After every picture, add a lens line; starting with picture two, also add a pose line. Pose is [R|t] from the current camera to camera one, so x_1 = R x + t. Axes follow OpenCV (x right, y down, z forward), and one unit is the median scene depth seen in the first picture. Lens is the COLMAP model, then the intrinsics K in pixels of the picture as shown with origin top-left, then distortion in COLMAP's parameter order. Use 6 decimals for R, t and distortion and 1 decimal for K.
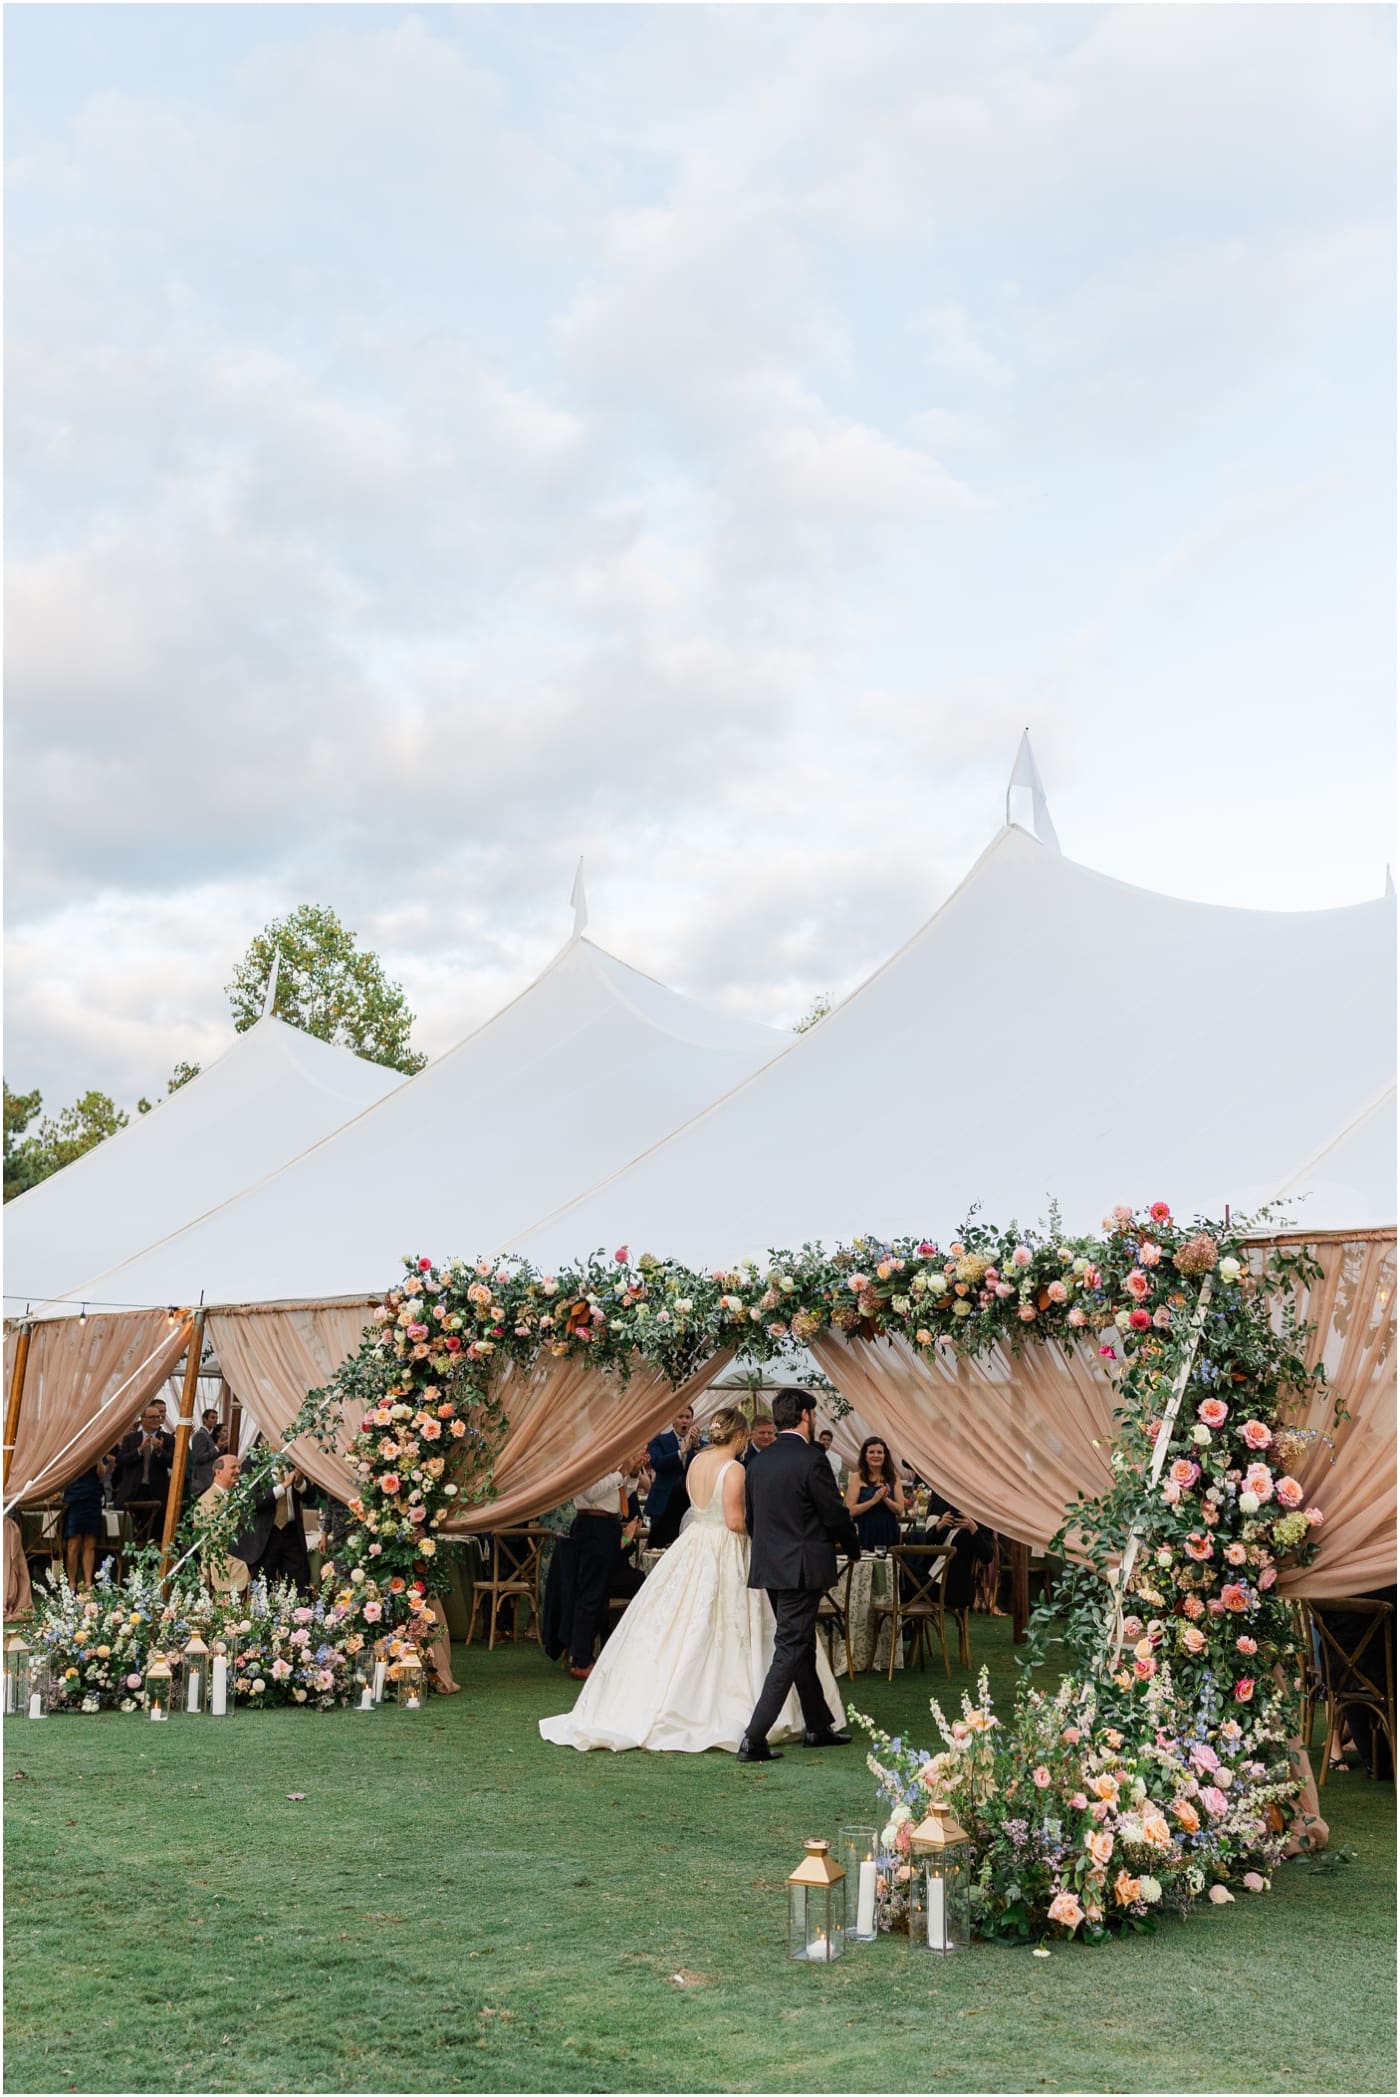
lens RADIAL K [[1848.5, 0, 747.6], [0, 1848.5, 1026.8], [0, 0, 1]] dist [0.017929, -0.002088]
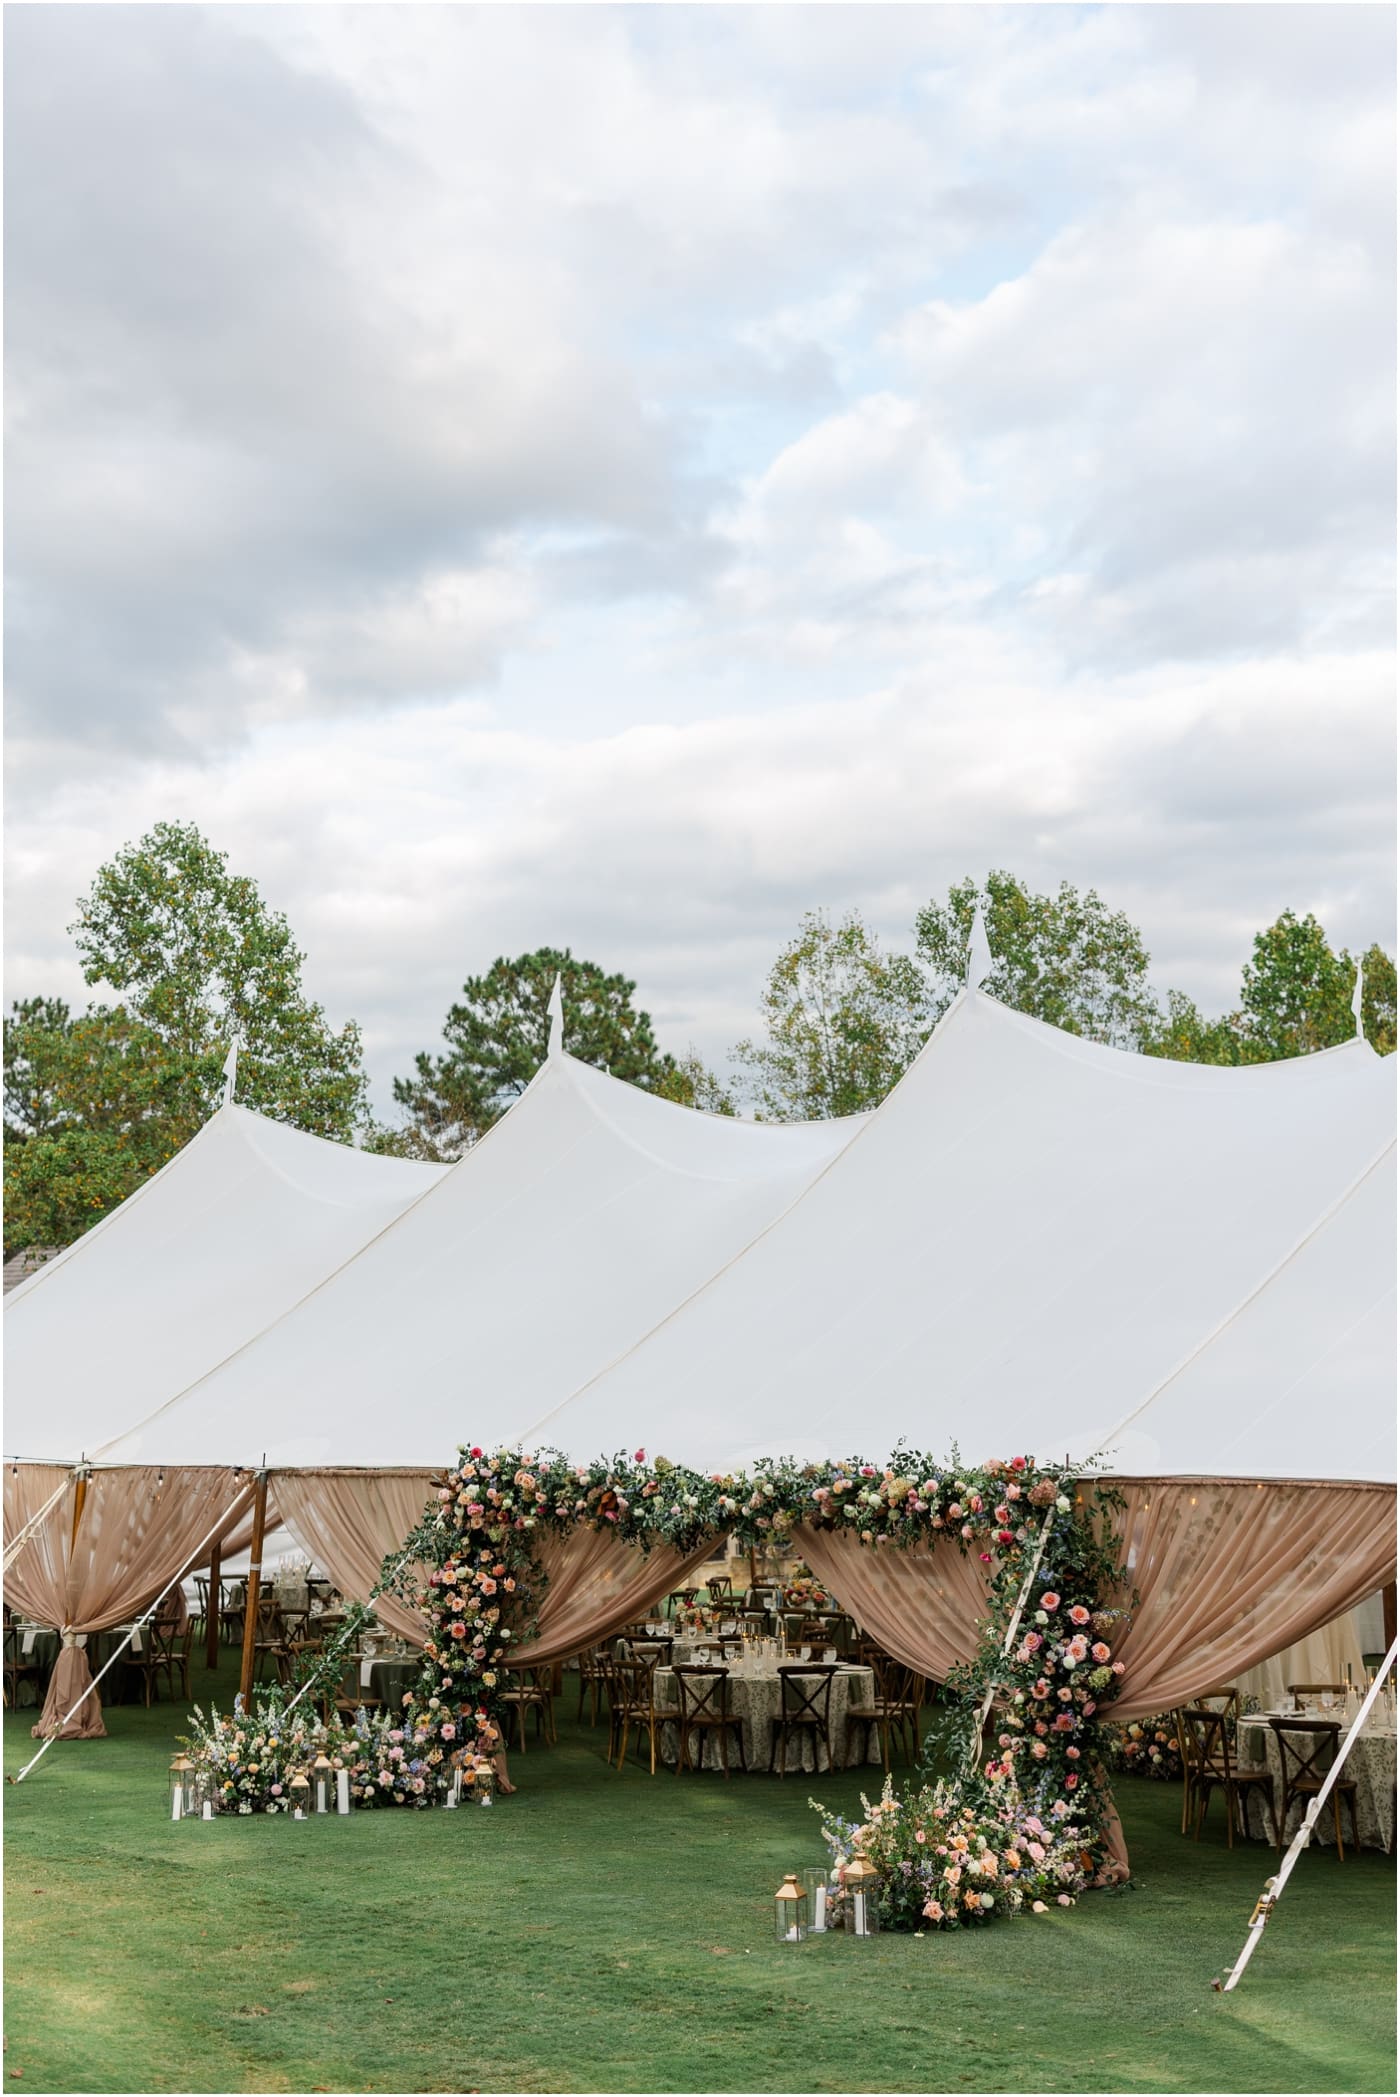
lens RADIAL K [[2407.6, 0, 700.0], [0, 2407.6, 1048.5], [0, 0, 1]] dist [0.022472, 0.058847]
pose [[0.999645, -0.024928, -0.009369, -0.004349], [0.025378, 0.998351, 0.051498, -0.291792], [0.008069, -0.051717, 0.998629, -0.785918]]
